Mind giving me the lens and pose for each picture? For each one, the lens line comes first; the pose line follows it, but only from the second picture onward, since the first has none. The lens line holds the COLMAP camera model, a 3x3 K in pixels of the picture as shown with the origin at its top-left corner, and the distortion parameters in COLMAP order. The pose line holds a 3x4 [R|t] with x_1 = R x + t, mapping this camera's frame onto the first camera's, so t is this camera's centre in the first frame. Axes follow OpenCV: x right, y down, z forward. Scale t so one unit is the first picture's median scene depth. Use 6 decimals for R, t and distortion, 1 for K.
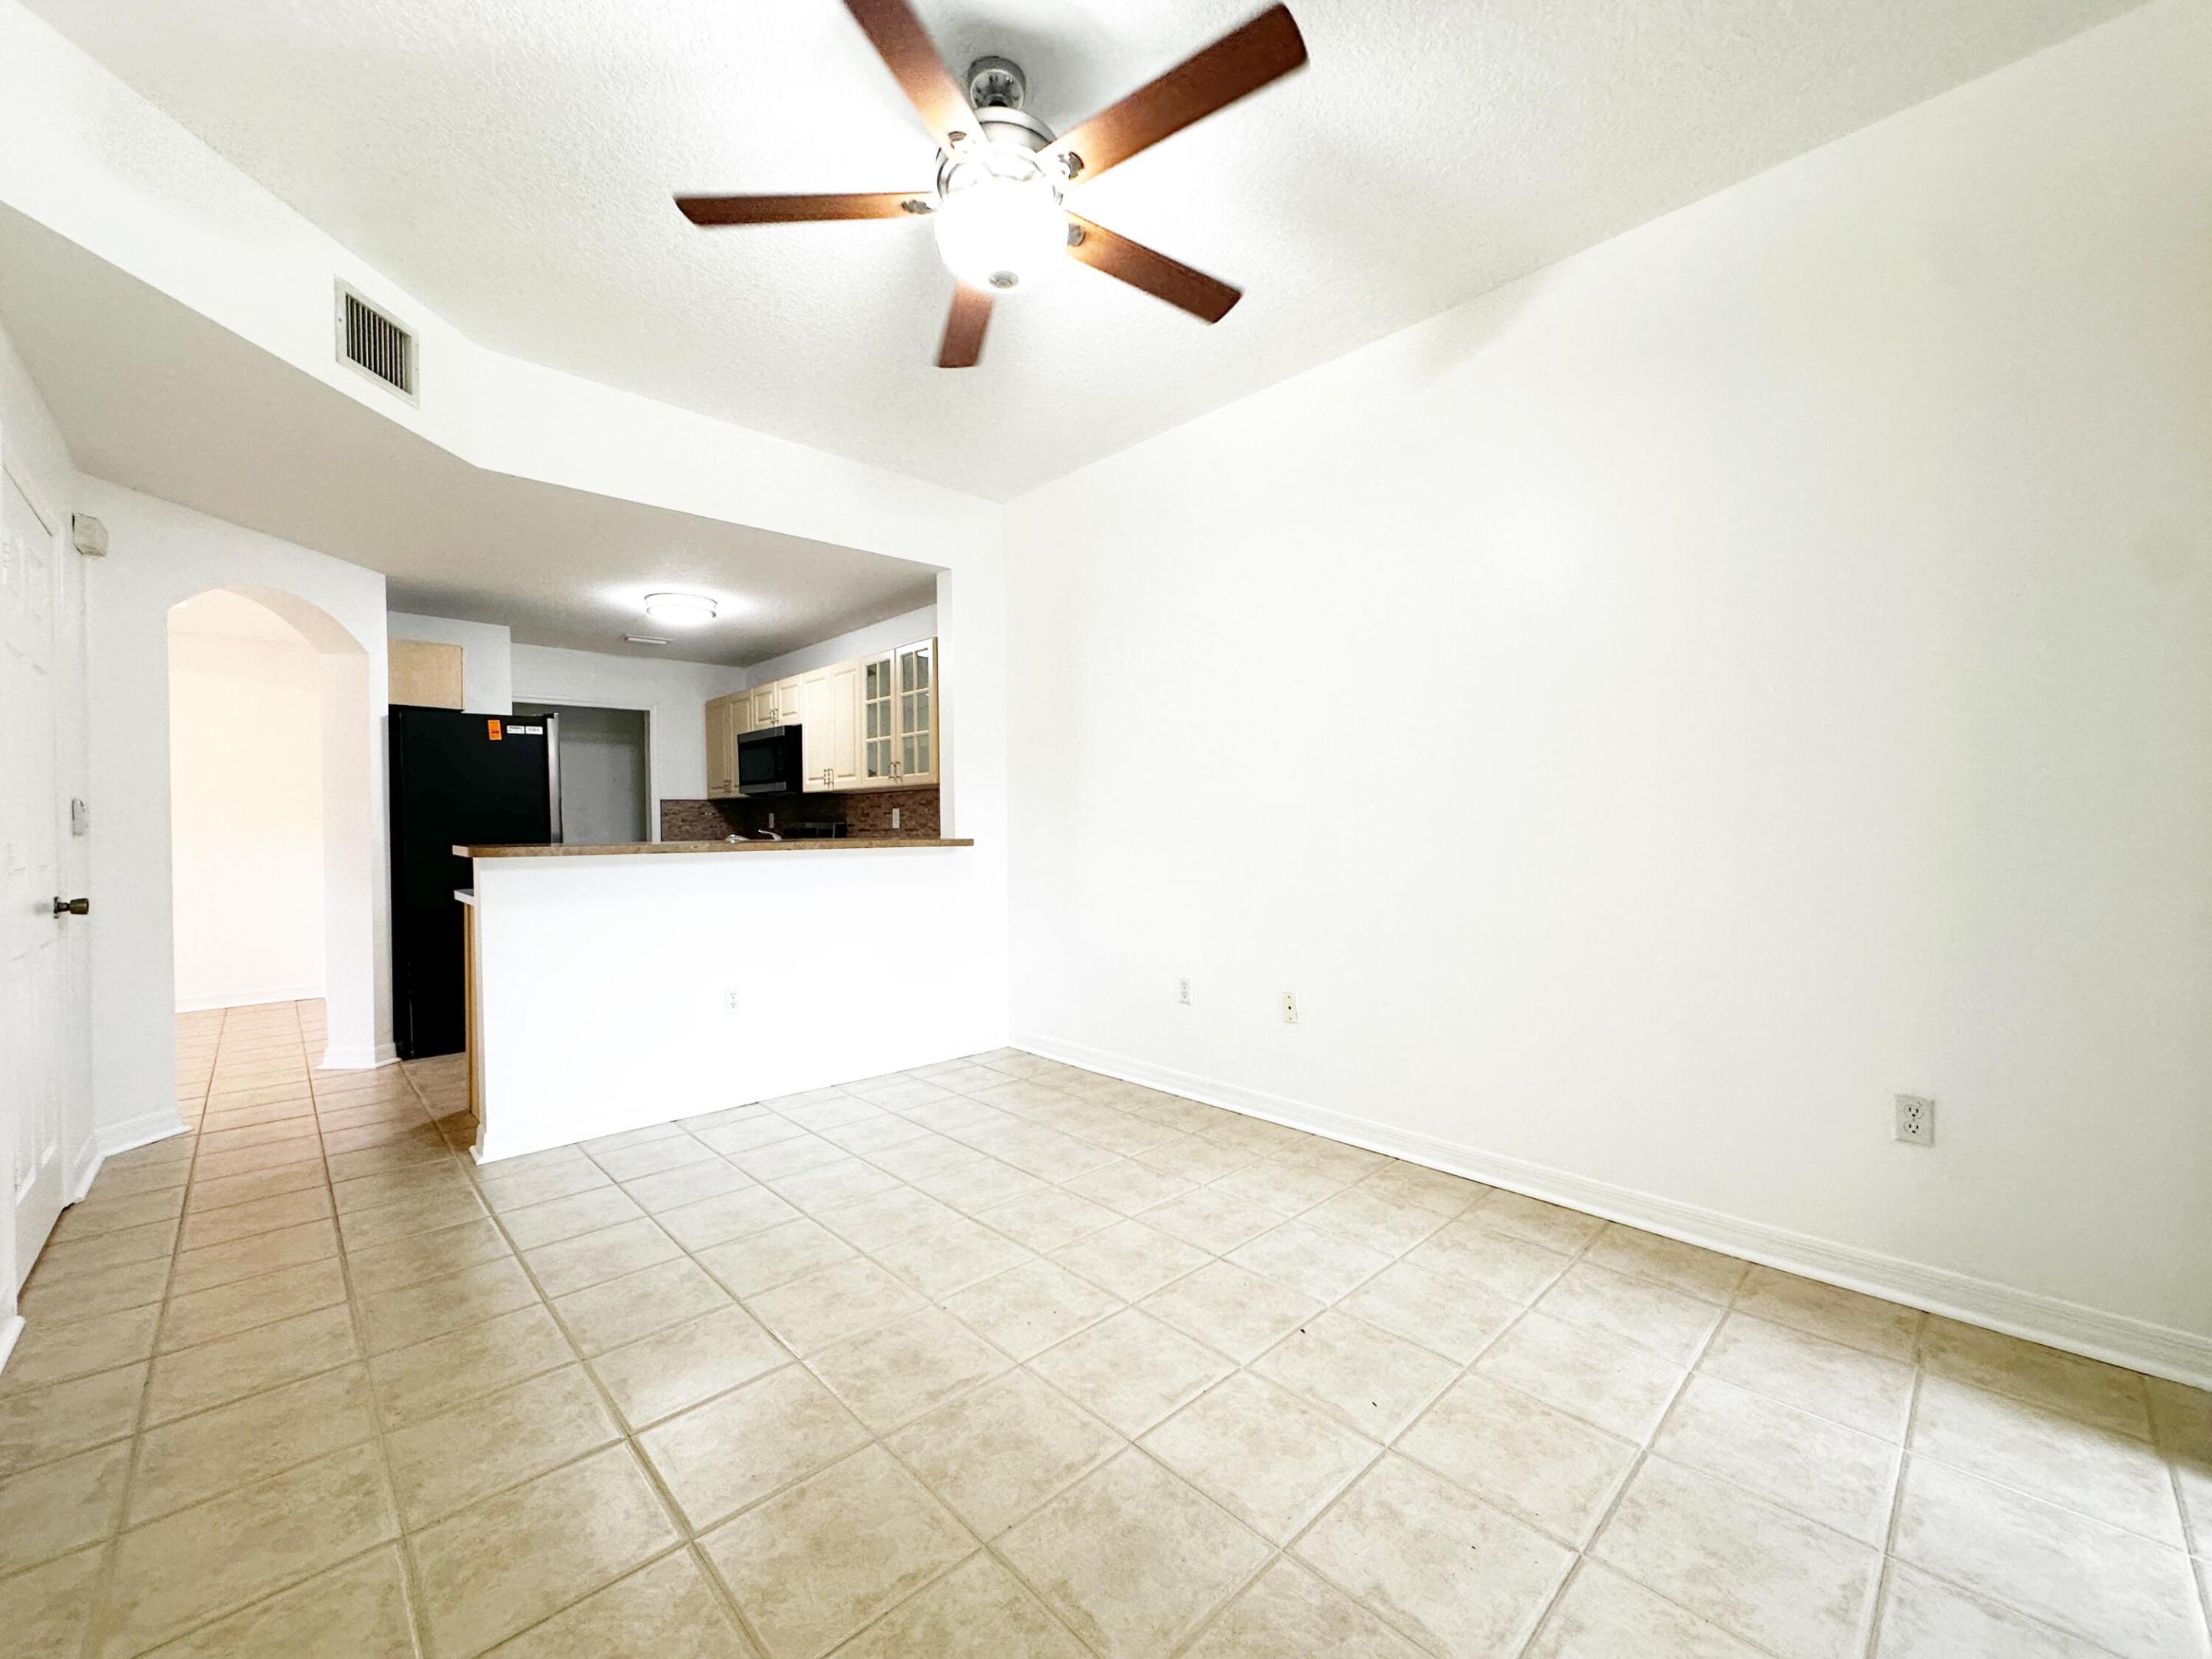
lens RADIAL K [[885.8, 0, 1103.0], [0, 885.8, 831.6], [0, 0, 1]] dist [-0.002303, -0.000362]
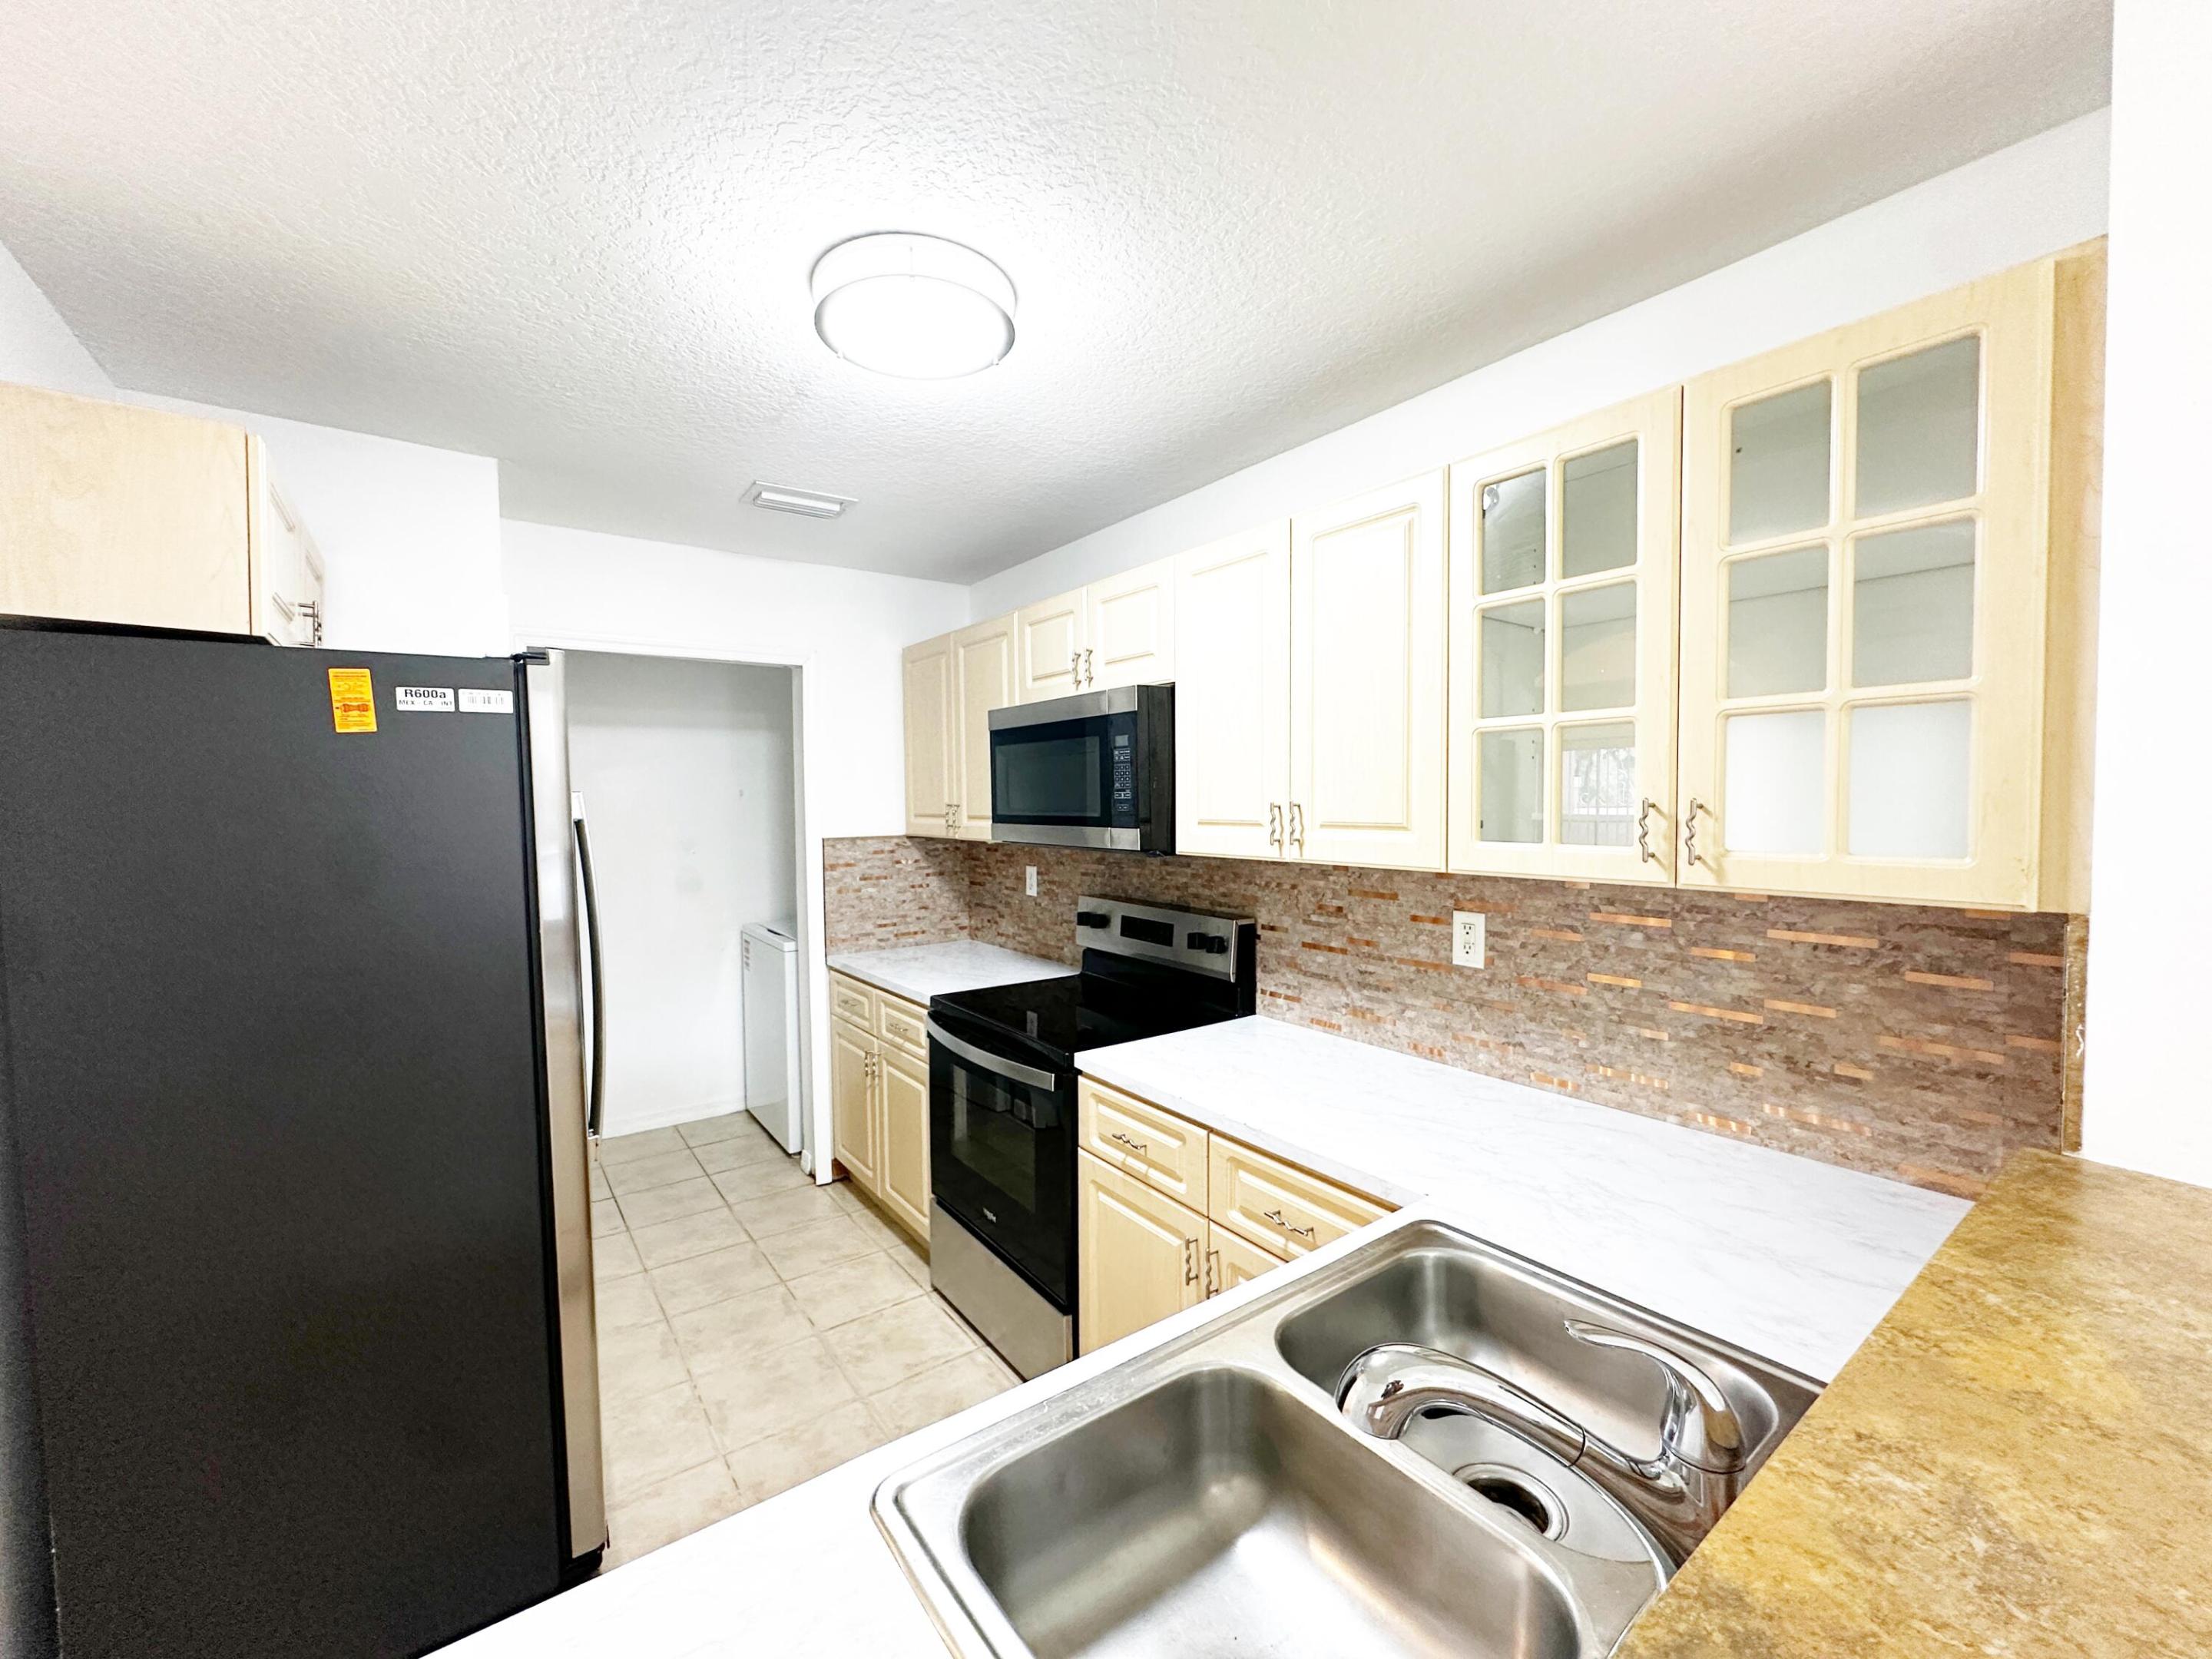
lens RADIAL K [[885.8, 0, 1108.8], [0, 885.8, 828.9], [0, 0, 1]] dist [-0.002303, -0.000362]
pose [[0.992003, 0.004331, -0.126136, -0.330092], [-0.001616, 0.999765, 0.021623, -0.066270], [0.126200, -0.021246, 0.991777, 0.624088]]
